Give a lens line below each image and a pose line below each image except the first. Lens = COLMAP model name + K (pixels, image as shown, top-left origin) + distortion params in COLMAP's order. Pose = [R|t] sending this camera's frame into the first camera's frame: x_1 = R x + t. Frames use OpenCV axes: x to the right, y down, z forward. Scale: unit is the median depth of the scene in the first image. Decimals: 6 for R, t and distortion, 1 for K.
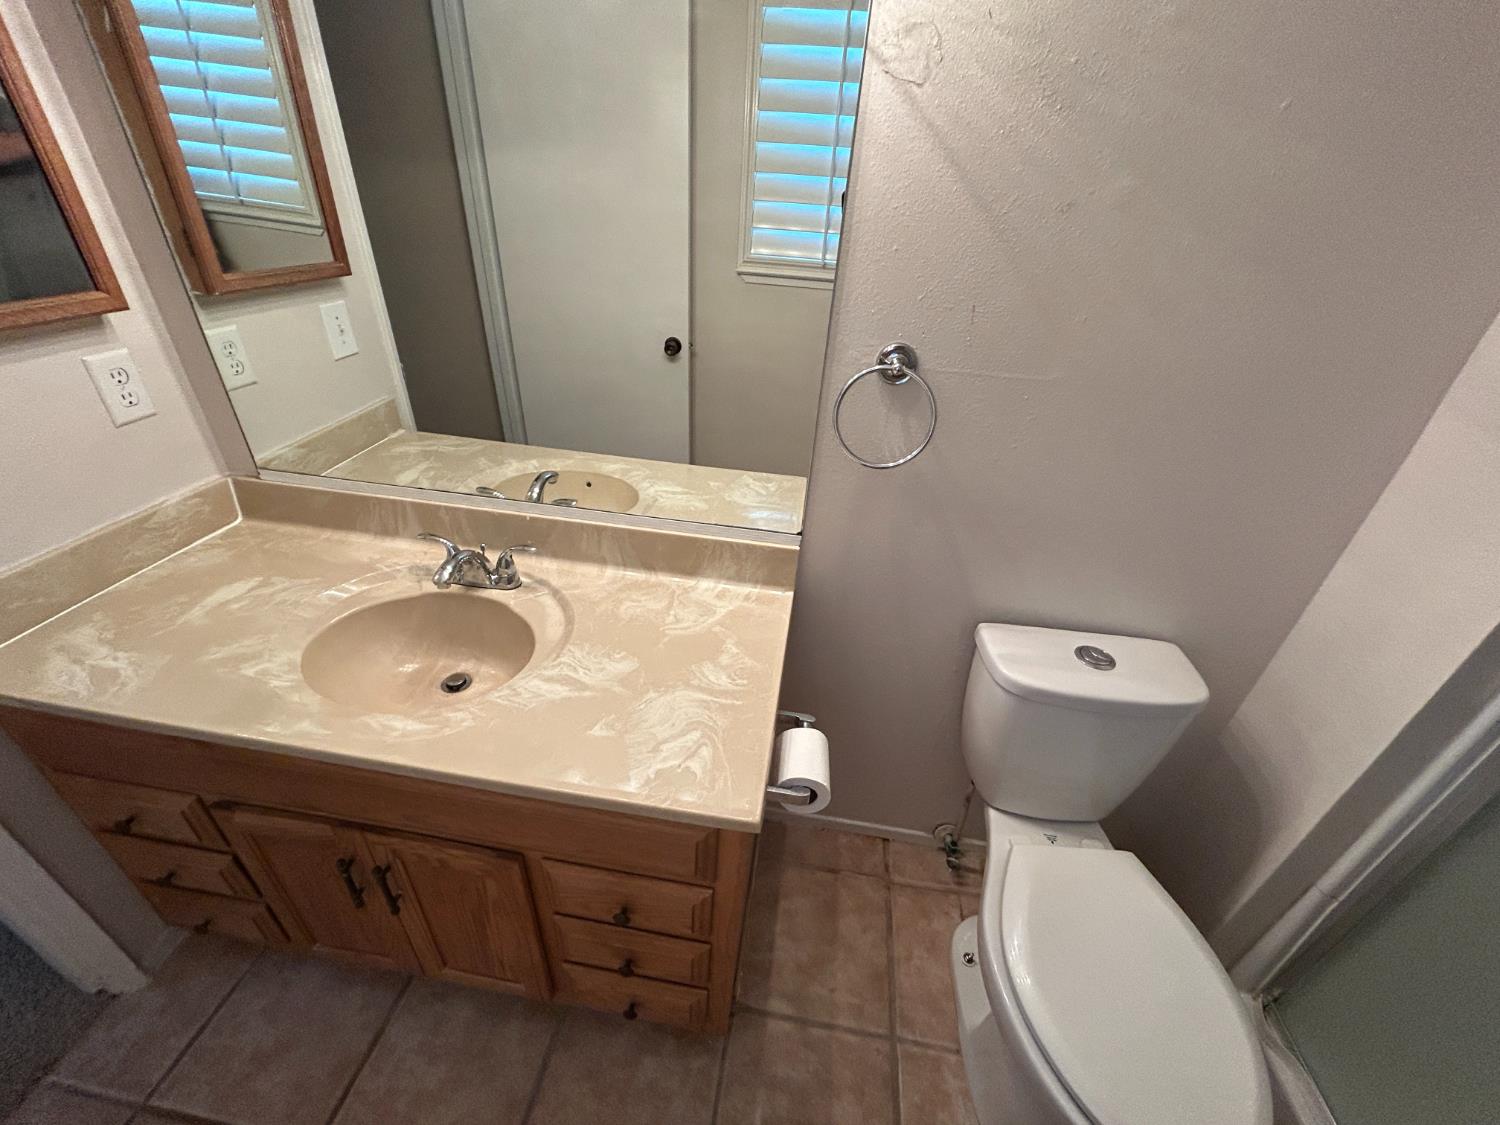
lens RADIAL K [[602.8, 0, 752.2], [0, 602.8, 561.6], [0, 0, 1]] dist [-0.000484, 0.000623]
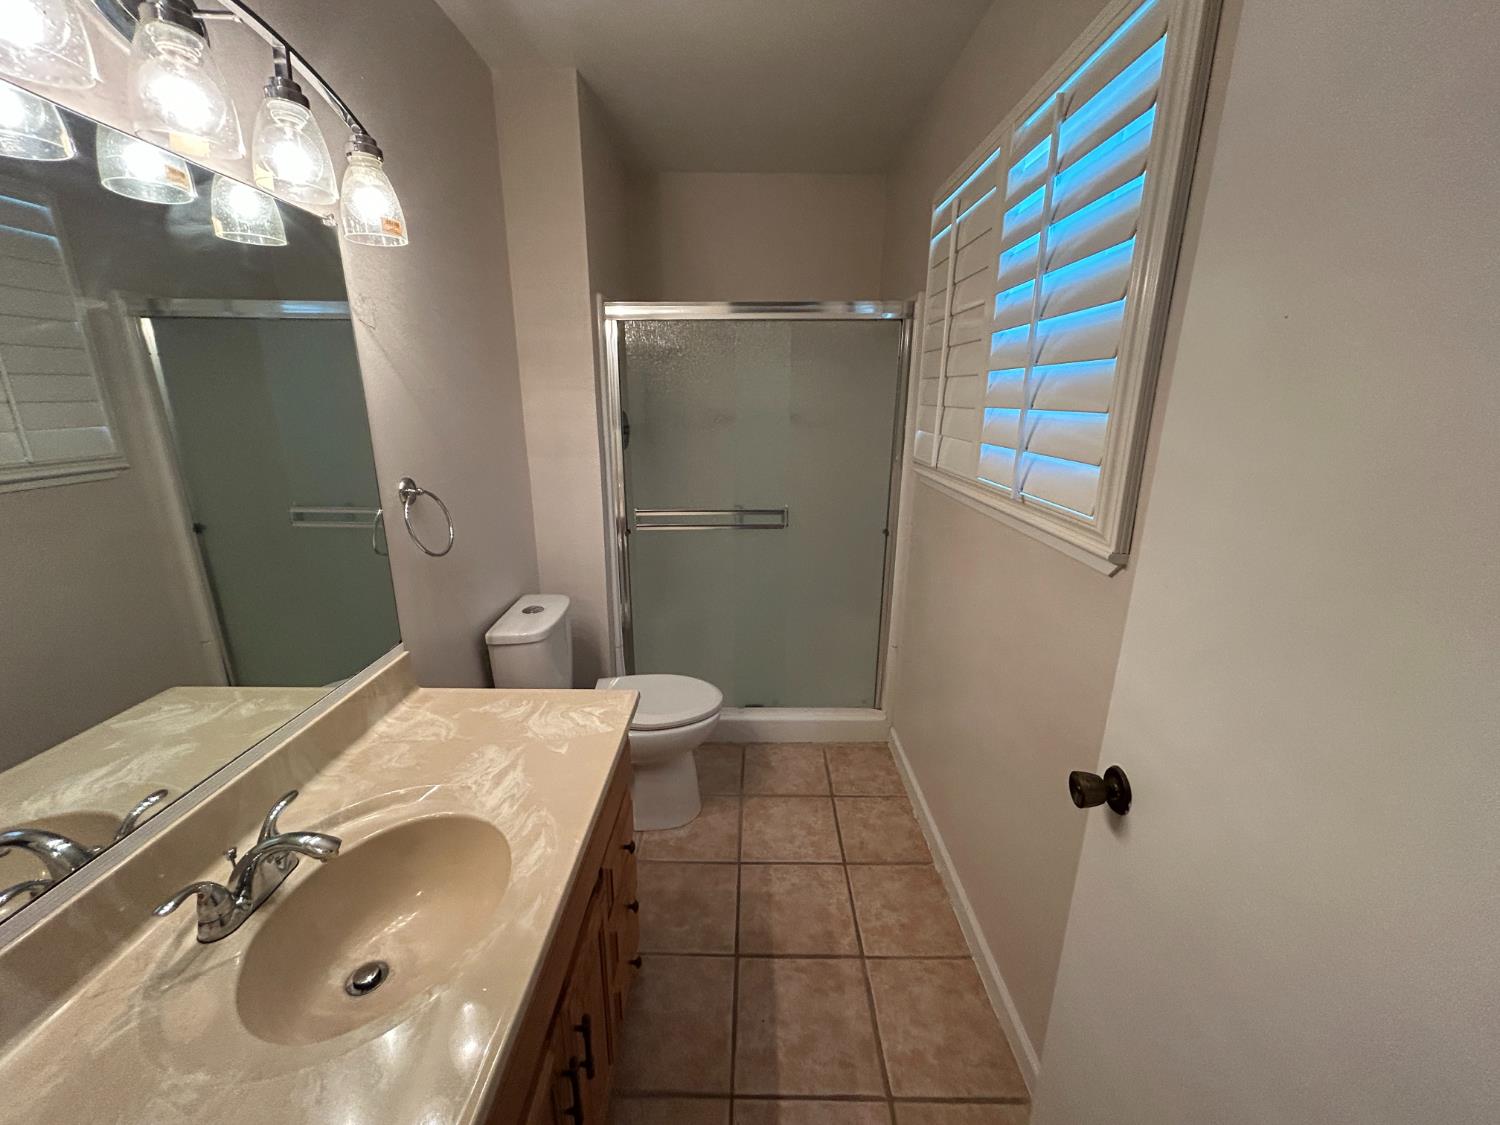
lens RADIAL K [[602.8, 0, 754.9], [0, 602.8, 561.5], [0, 0, 1]] dist [-0.000484, 0.000623]
pose [[-0.143313, -0.325715, 0.934543, -1.134615], [0.503211, 0.789133, 0.352204, -0.248663], [-0.852197, 0.520748, 0.050810, 0.261759]]
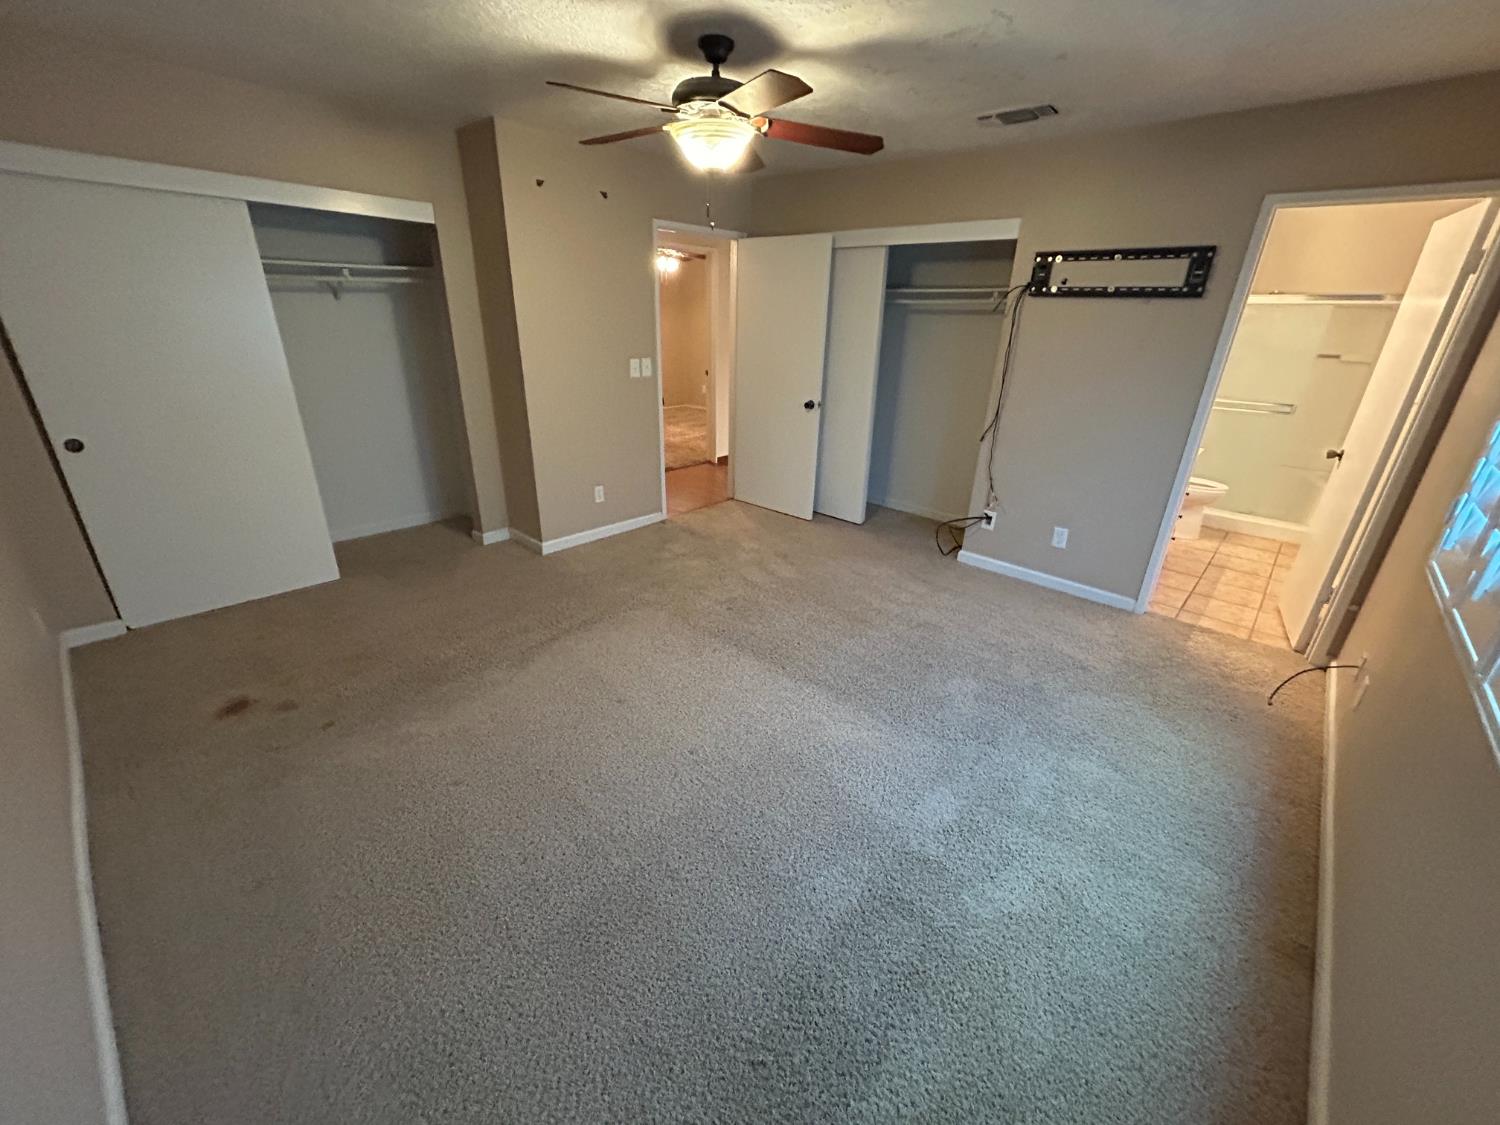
lens RADIAL K [[602.8, 0, 748.8], [0, 602.8, 562.6], [0, 0, 1]] dist [-0.000484, 0.000623]
pose [[0.561771, -0.353236, 0.748089, -2.823517], [0.445320, 0.891193, 0.086398, -0.448258], [-0.697211, 0.284603, 0.657950, 0.321204]]
